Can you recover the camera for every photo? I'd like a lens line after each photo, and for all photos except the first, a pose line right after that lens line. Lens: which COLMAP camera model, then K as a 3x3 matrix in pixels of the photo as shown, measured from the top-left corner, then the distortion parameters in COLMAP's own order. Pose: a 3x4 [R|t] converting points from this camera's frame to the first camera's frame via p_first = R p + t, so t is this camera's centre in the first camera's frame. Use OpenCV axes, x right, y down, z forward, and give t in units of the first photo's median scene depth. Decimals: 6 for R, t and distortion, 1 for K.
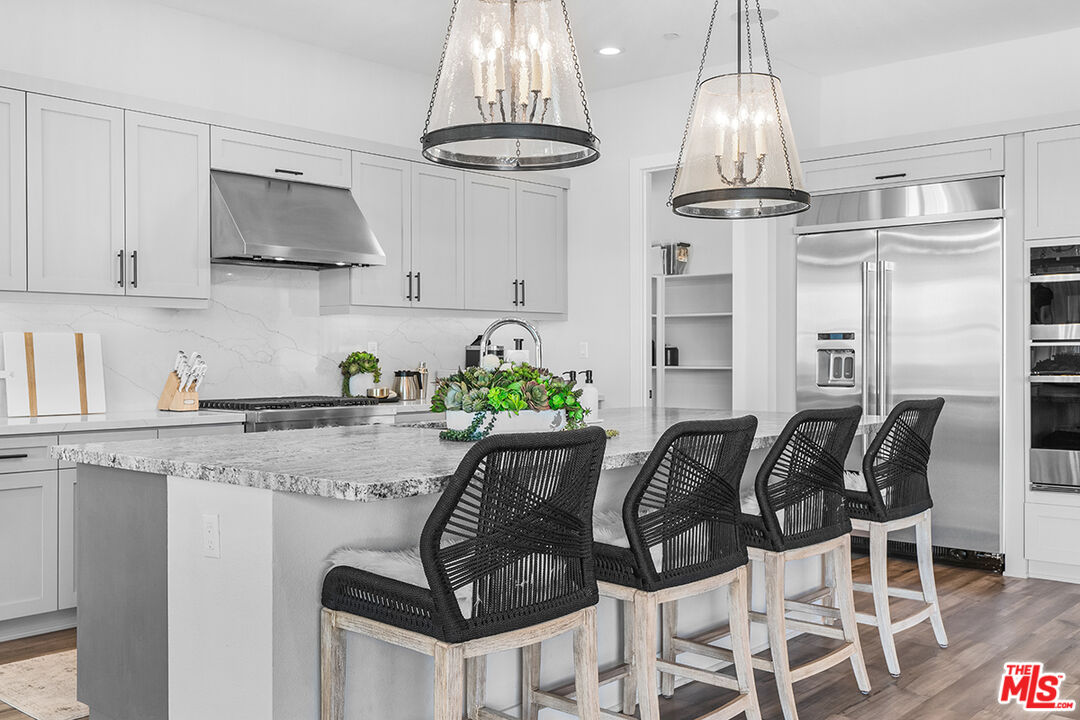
lens RADIAL K [[1034.2, 0, 538.2], [0, 1034.2, 362.6], [0, 0, 1]] dist [0.012179, 0.000000]
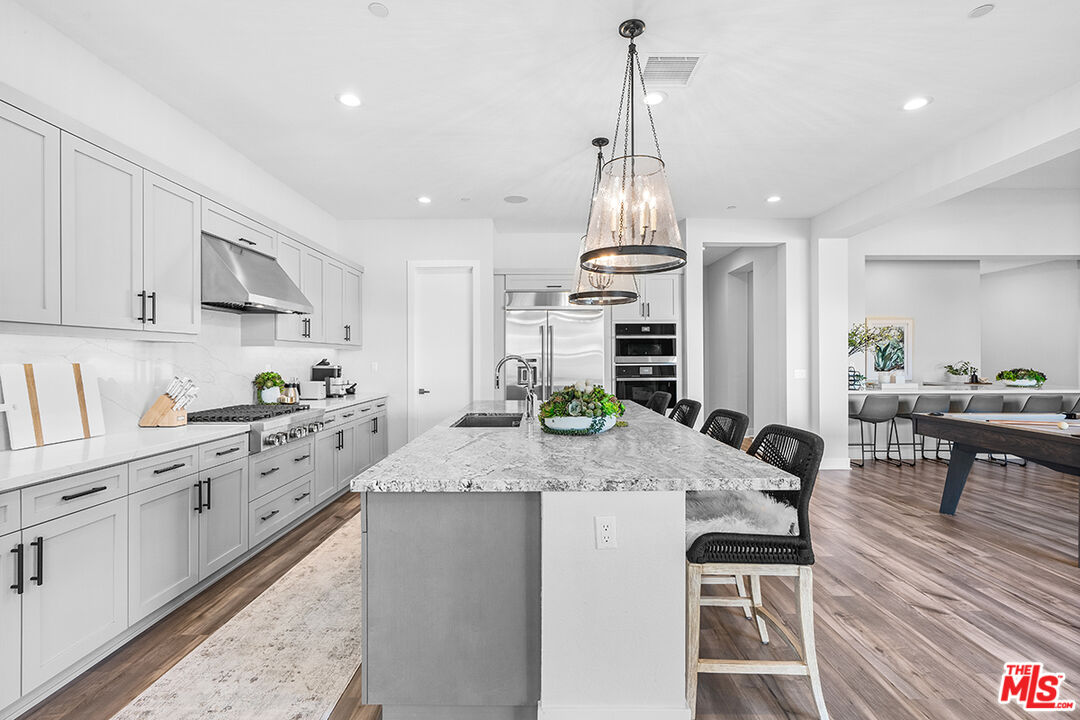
lens RADIAL K [[486.8, 0, 538.8], [0, 486.8, 362.2], [0, 0, 1]] dist [-0.001902, 0.000243]
pose [[0.759406, -0.005189, 0.650596, -0.392331], [0.007491, 0.999972, -0.000768, -0.024831], [-0.650574, 0.005457, 0.759424, 0.291971]]
